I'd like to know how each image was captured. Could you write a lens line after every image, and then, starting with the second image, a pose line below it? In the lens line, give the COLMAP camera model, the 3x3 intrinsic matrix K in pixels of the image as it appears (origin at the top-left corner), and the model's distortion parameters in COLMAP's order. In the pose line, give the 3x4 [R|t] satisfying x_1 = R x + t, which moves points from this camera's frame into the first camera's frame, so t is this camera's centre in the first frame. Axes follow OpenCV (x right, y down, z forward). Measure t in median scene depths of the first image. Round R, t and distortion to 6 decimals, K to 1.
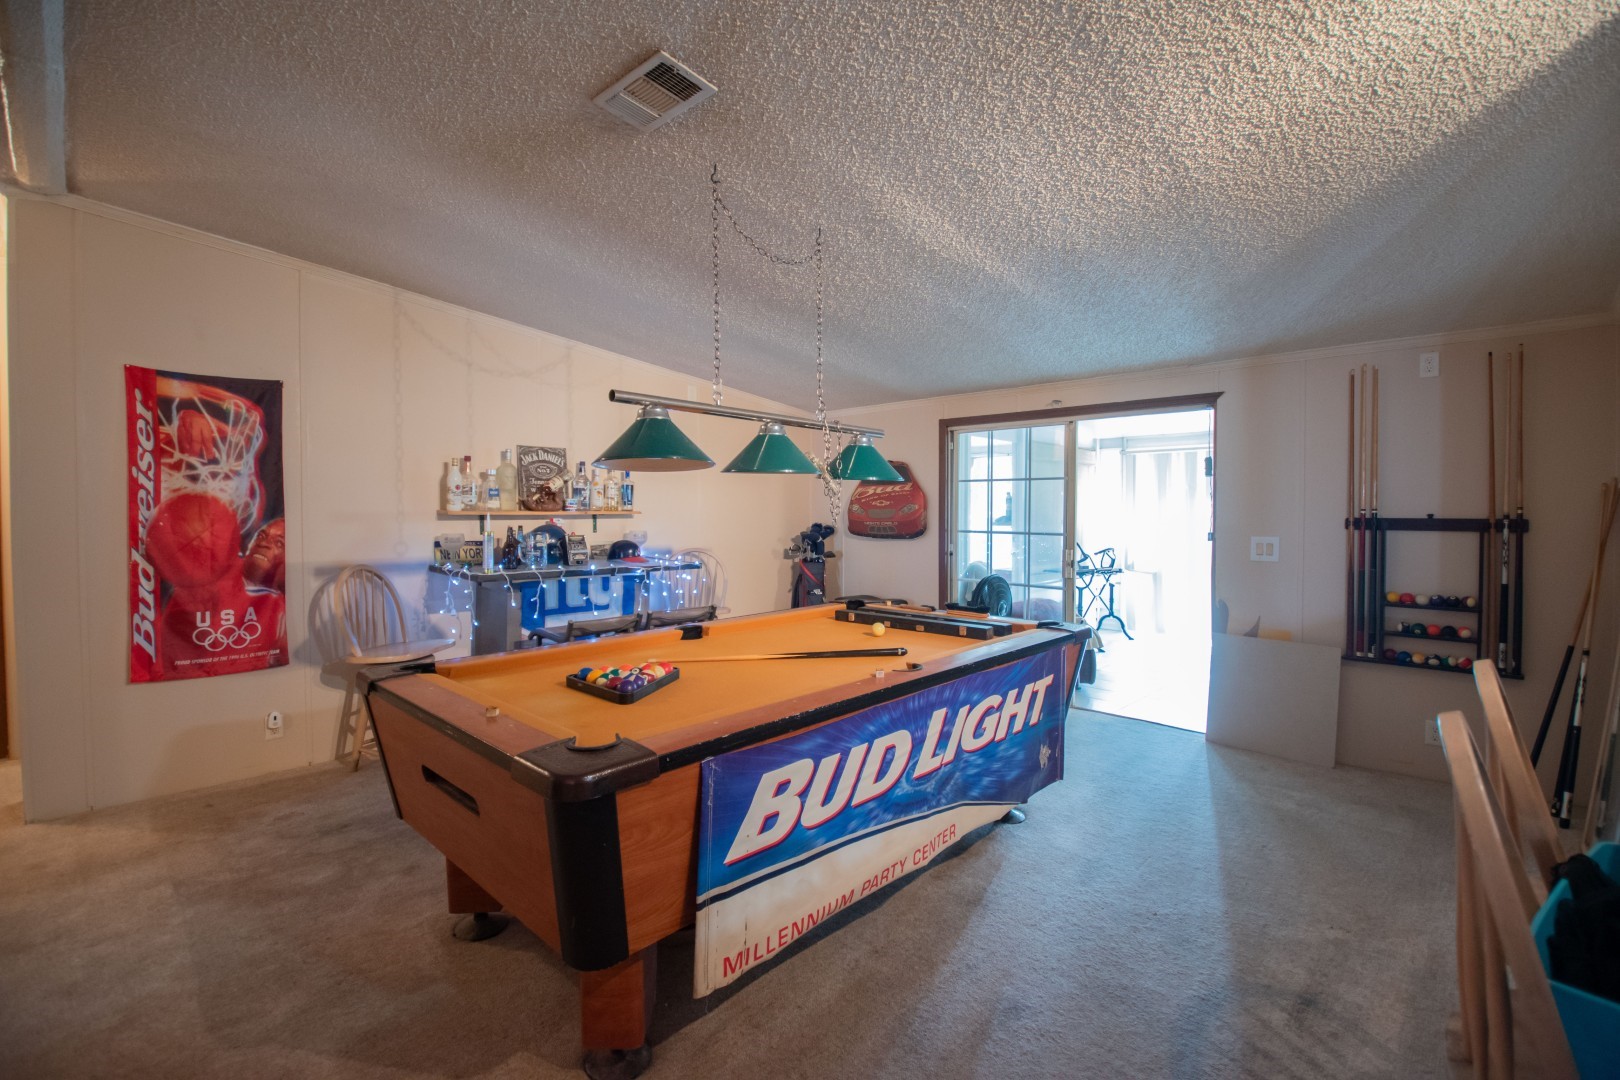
lens RADIAL K [[717.6, 0, 817.4], [0, 717.6, 528.8], [0, 0, 1]] dist [0.034714, -0.036724]
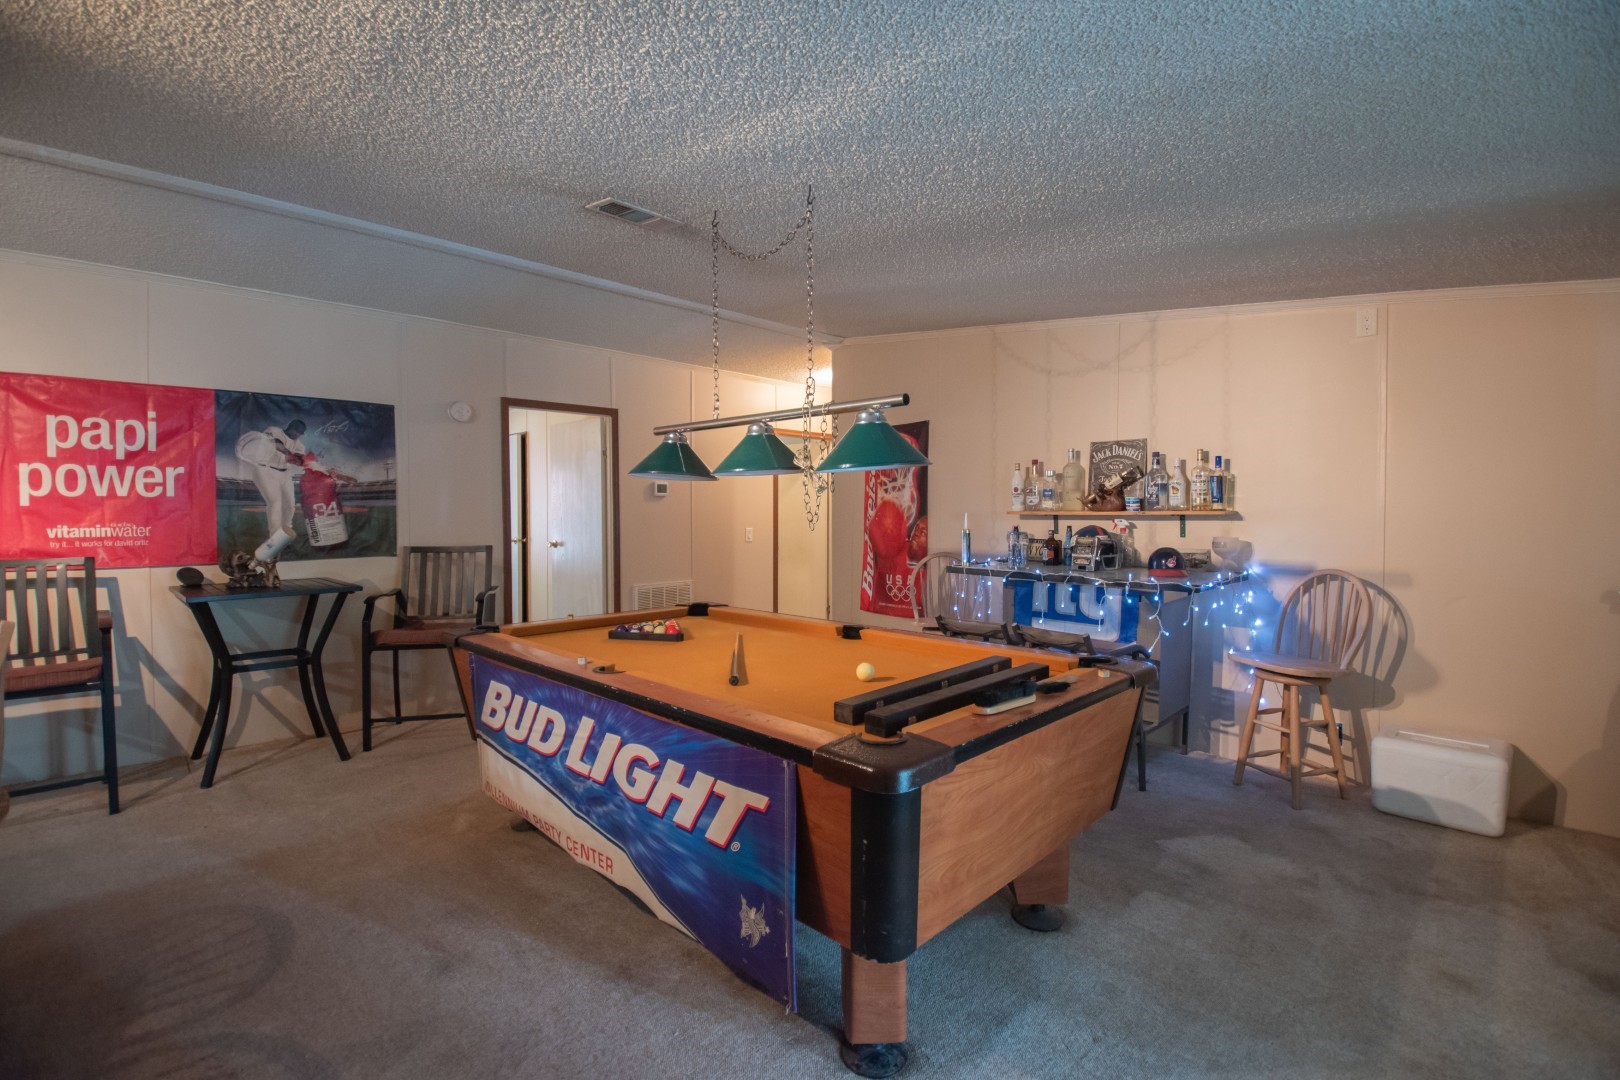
lens RADIAL K [[717.6, 0, 817.4], [0, 717.6, 528.8], [0, 0, 1]] dist [0.034714, -0.036724]
pose [[-0.019894, 0.023476, -0.999526, 0.631453], [-0.024338, 0.999417, 0.023958, -0.017062], [0.999506, 0.024803, -0.019311, 0.744284]]
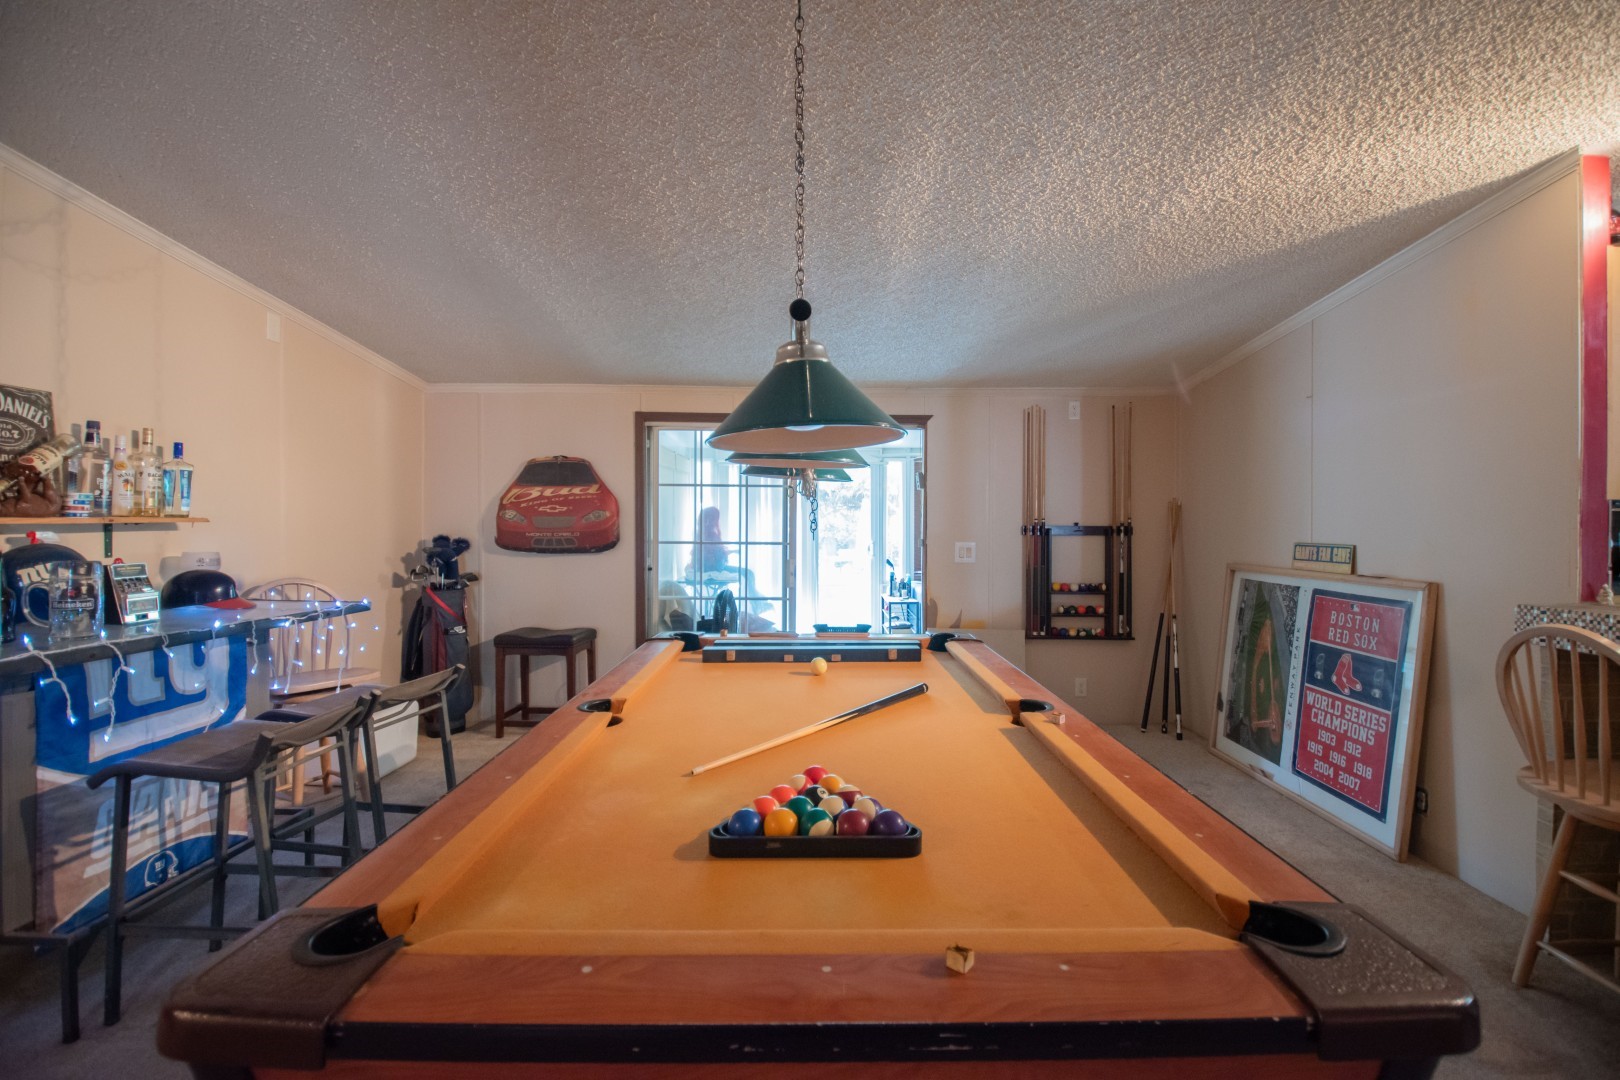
lens RADIAL K [[717.6, 0, 817.4], [0, 717.6, 528.8], [0, 0, 1]] dist [0.034714, -0.036724]
pose [[0.723232, -0.005578, 0.690582, -0.364878], [0.014160, 0.999877, -0.006754, -0.006232], [-0.690460, 0.014663, 0.723222, 0.323123]]
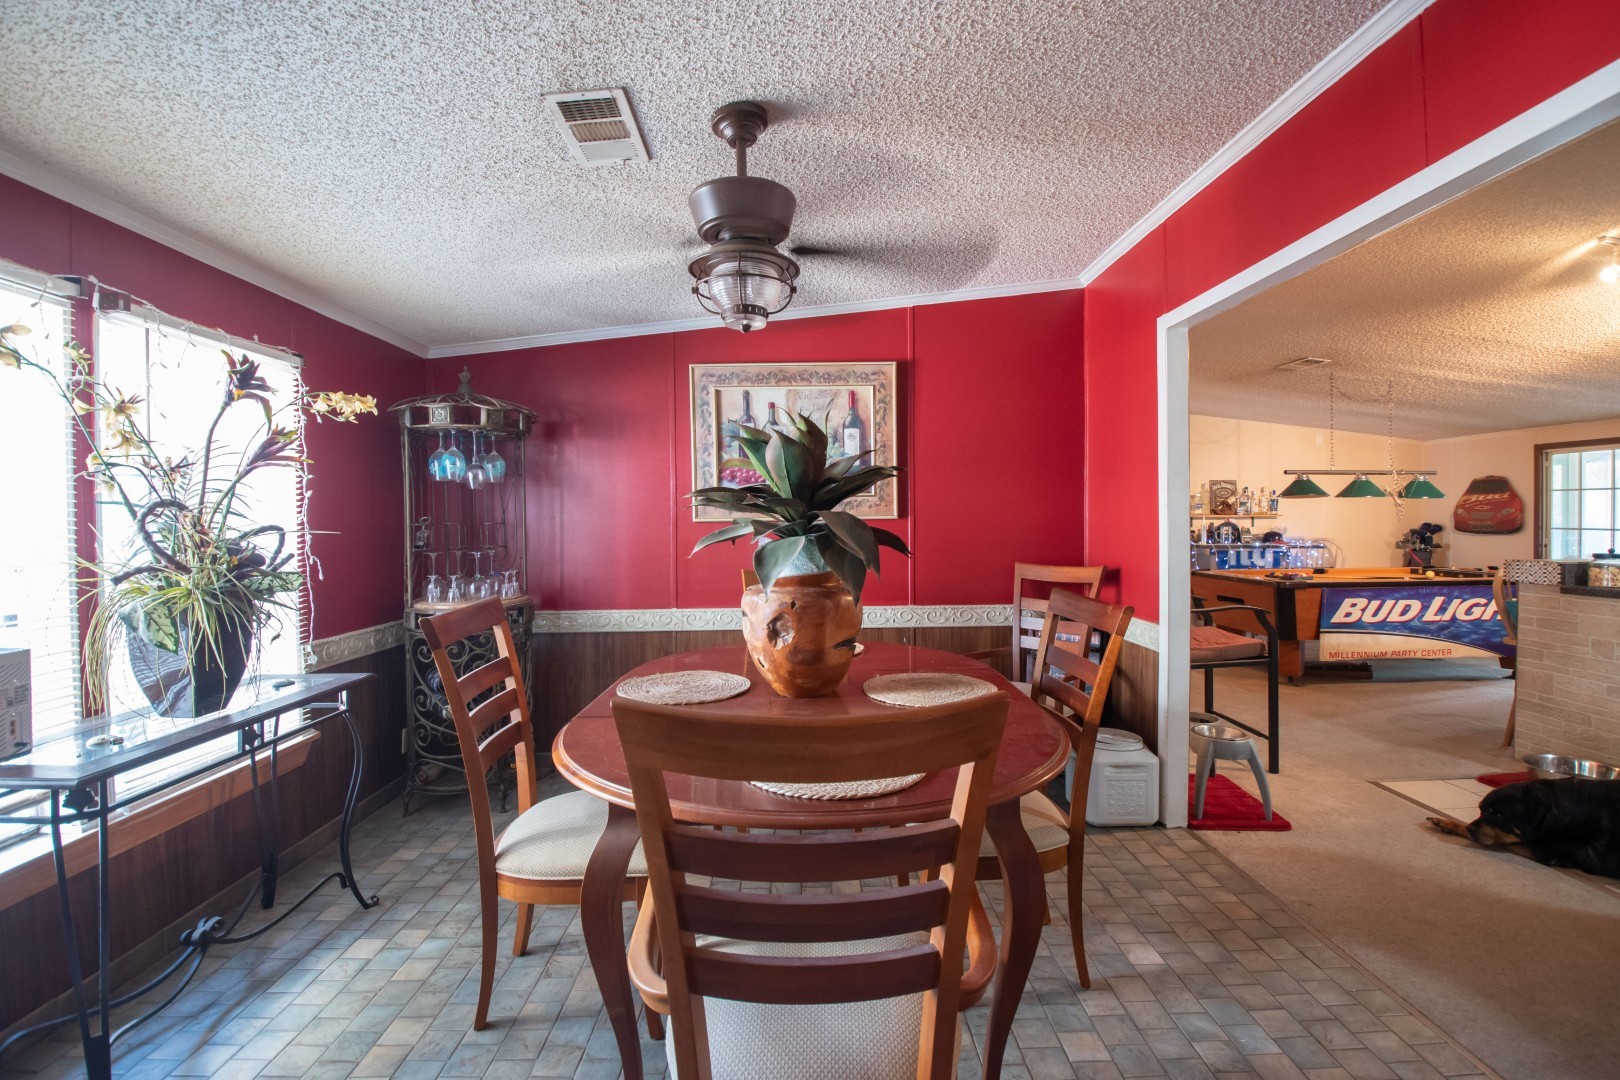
lens RADIAL K [[730.2, 0, 829.0], [0, 730.2, 529.0], [0, 0, 1]] dist [0.015271, -0.023808]
pose [[0.724209, 0.007384, -0.689541, 0.208087], [-0.011553, 0.999932, -0.001425, 0.029760], [0.689484, 0.008998, 0.724245, -1.215080]]
